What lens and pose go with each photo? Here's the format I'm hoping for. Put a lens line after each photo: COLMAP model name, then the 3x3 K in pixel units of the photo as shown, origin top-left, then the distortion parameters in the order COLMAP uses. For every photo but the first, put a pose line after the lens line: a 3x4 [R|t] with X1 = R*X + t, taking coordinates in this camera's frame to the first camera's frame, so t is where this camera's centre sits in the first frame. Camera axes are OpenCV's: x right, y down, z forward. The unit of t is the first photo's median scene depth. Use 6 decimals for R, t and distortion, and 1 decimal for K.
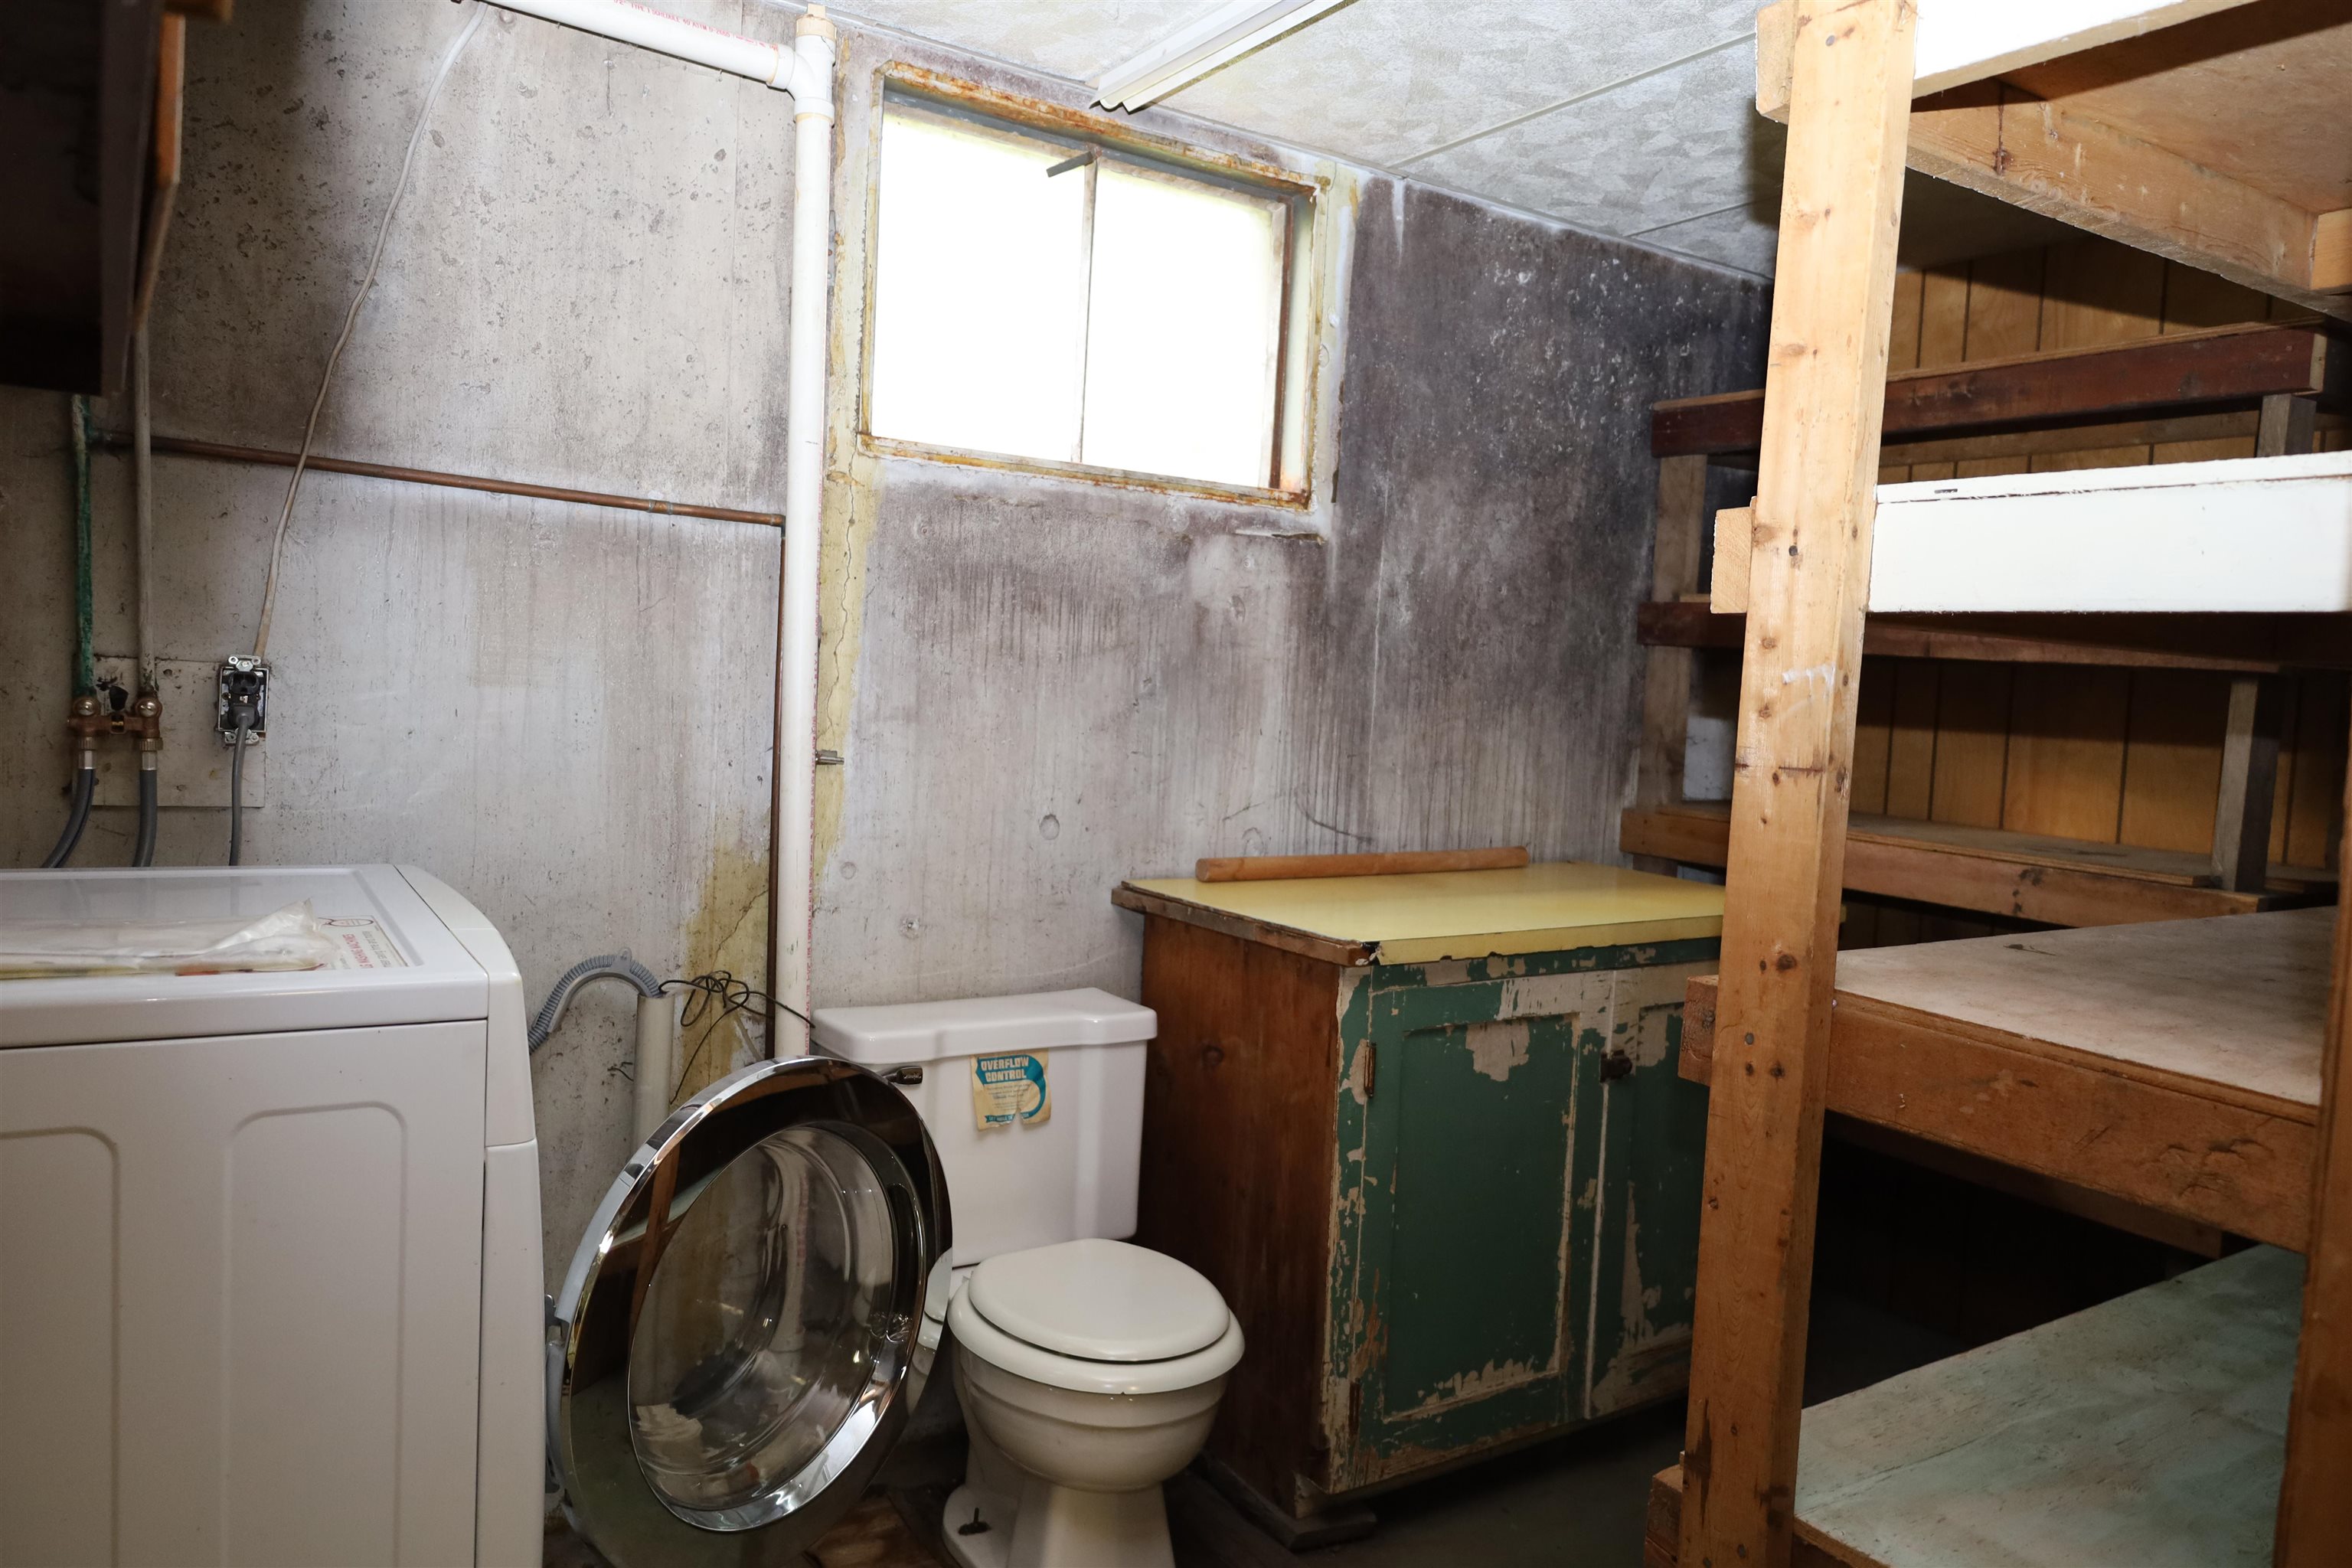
lens RADIAL K [[1600.4, 0, 1178.1], [0, 1600.4, 783.3], [0, 0, 1]] dist [-0.013139, 0.003606]
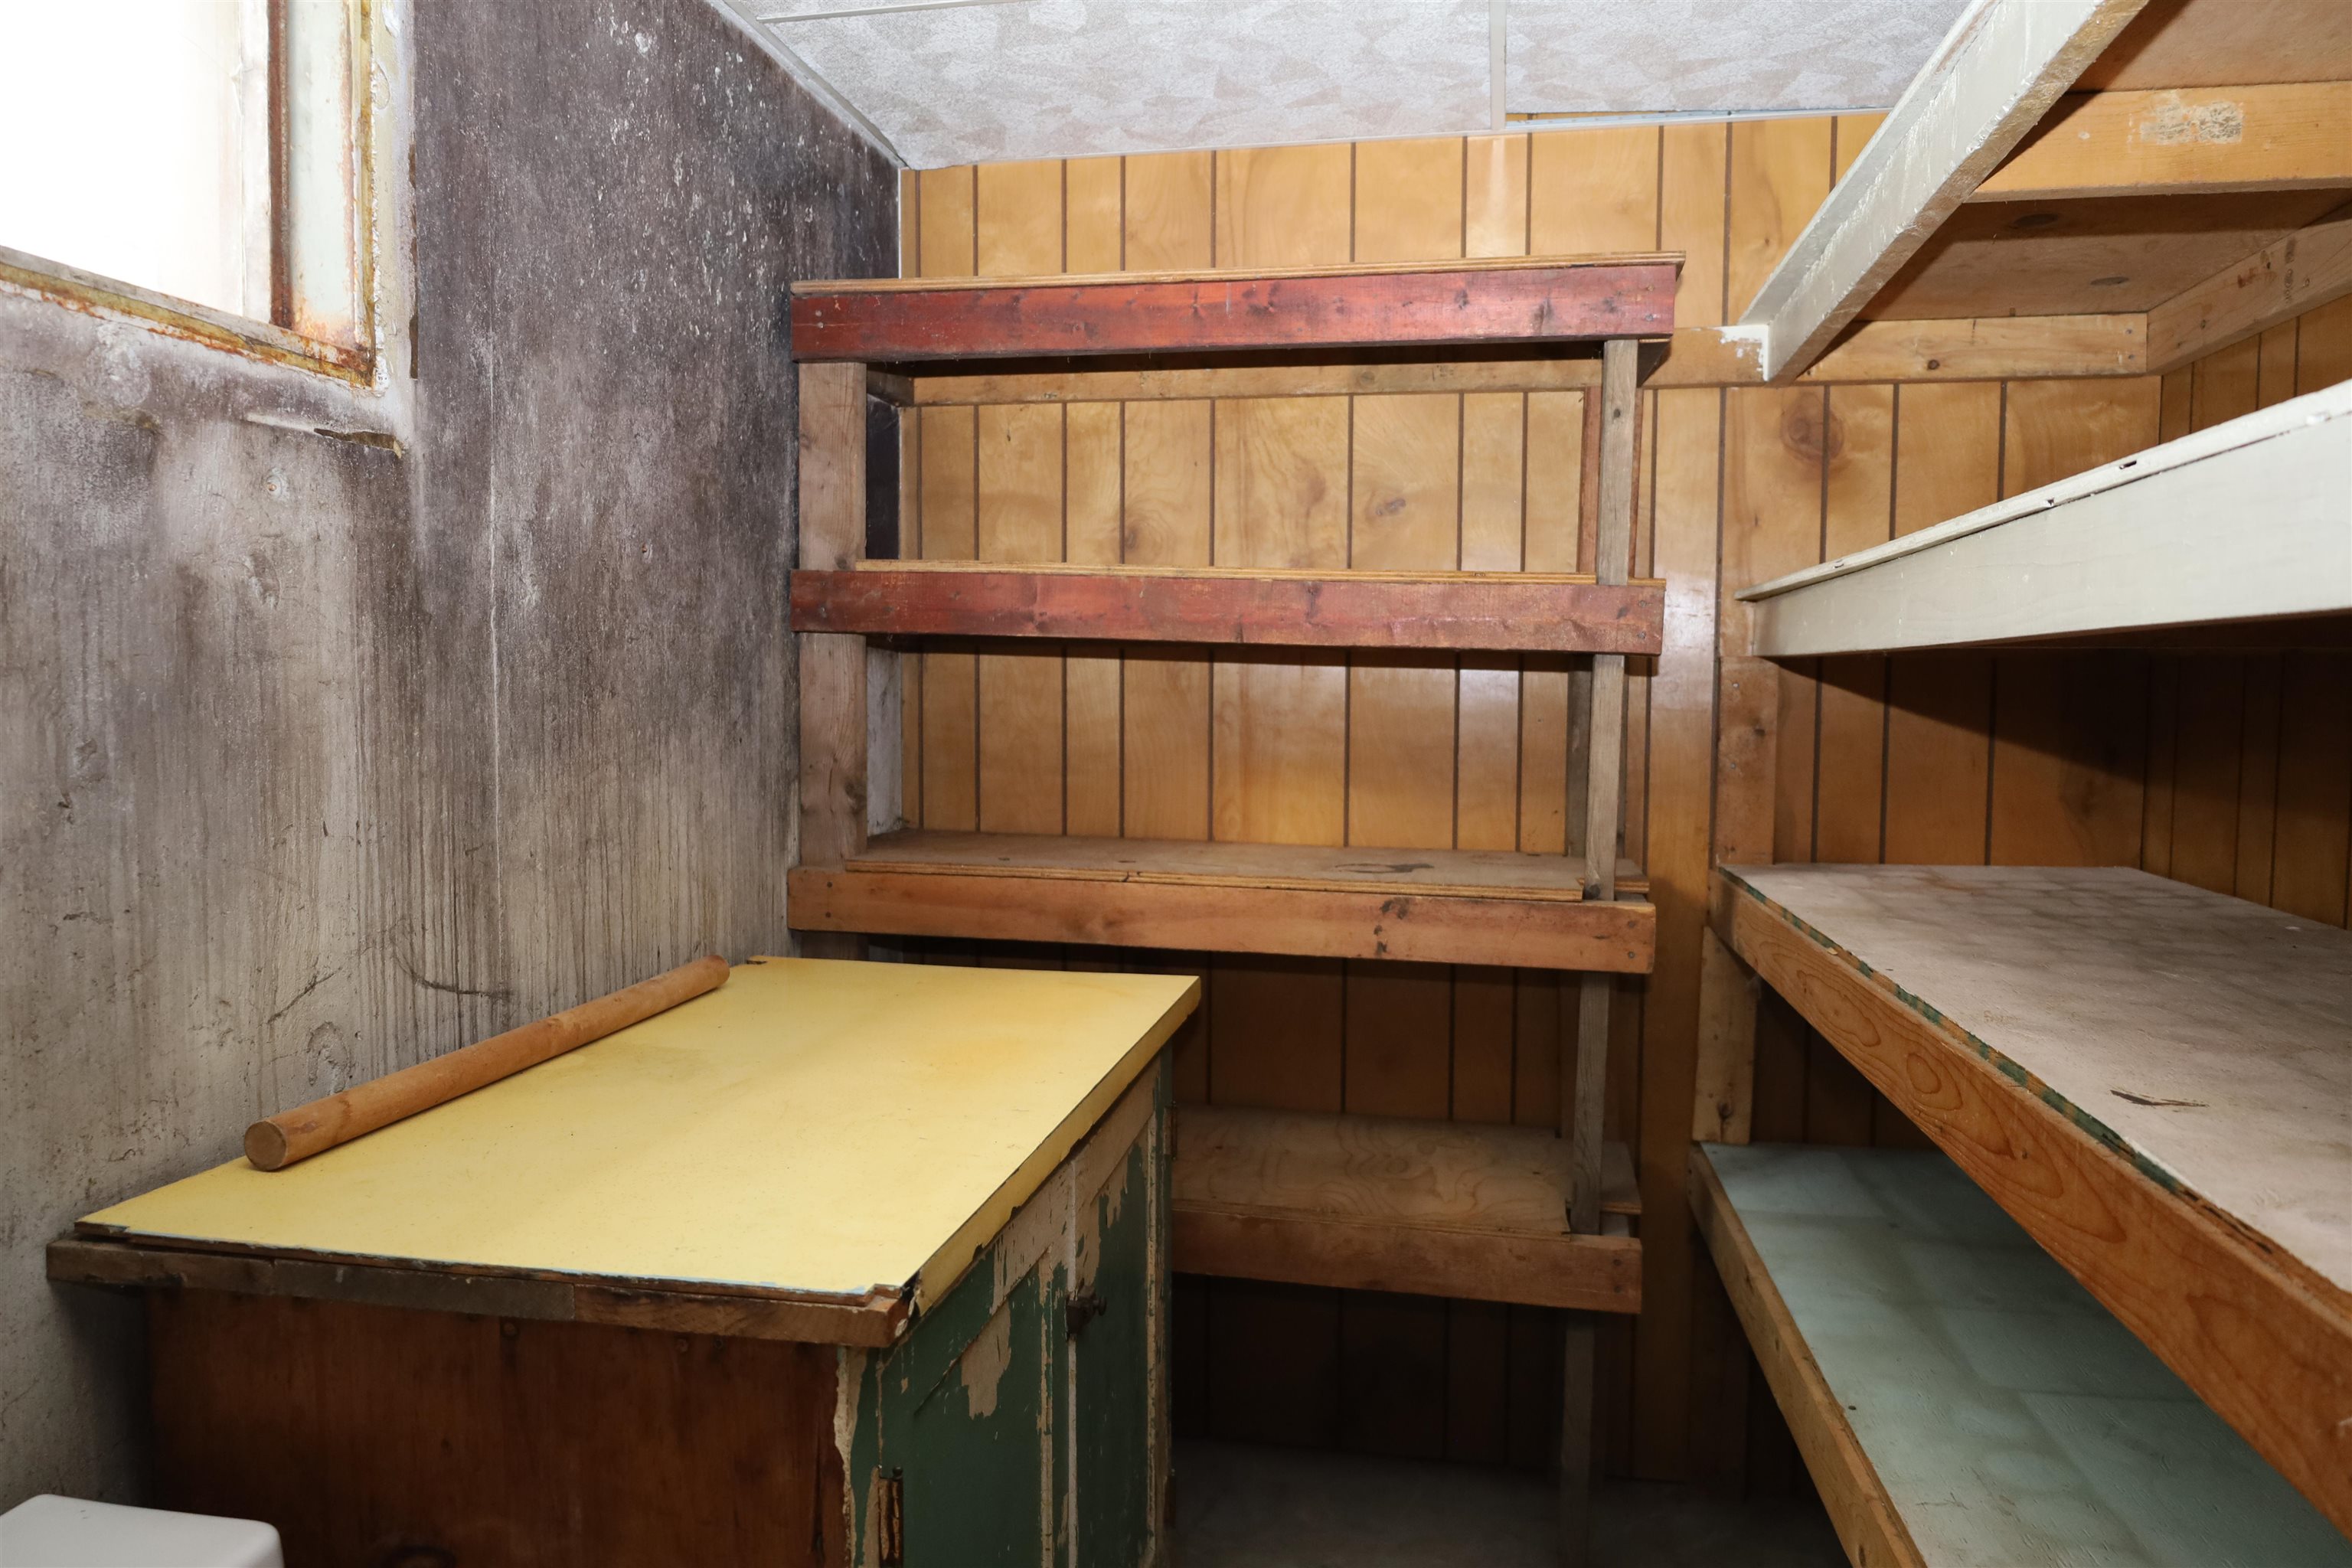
lens RADIAL K [[1600.4, 0, 1164.8], [0, 1600.4, 785.9], [0, 0, 1]] dist [-0.013139, 0.003606]
pose [[0.694472, -0.090050, 0.713863, -0.114502], [0.076069, 0.995766, 0.051608, -0.049318], [-0.715488, 0.018462, 0.698381, 0.451392]]
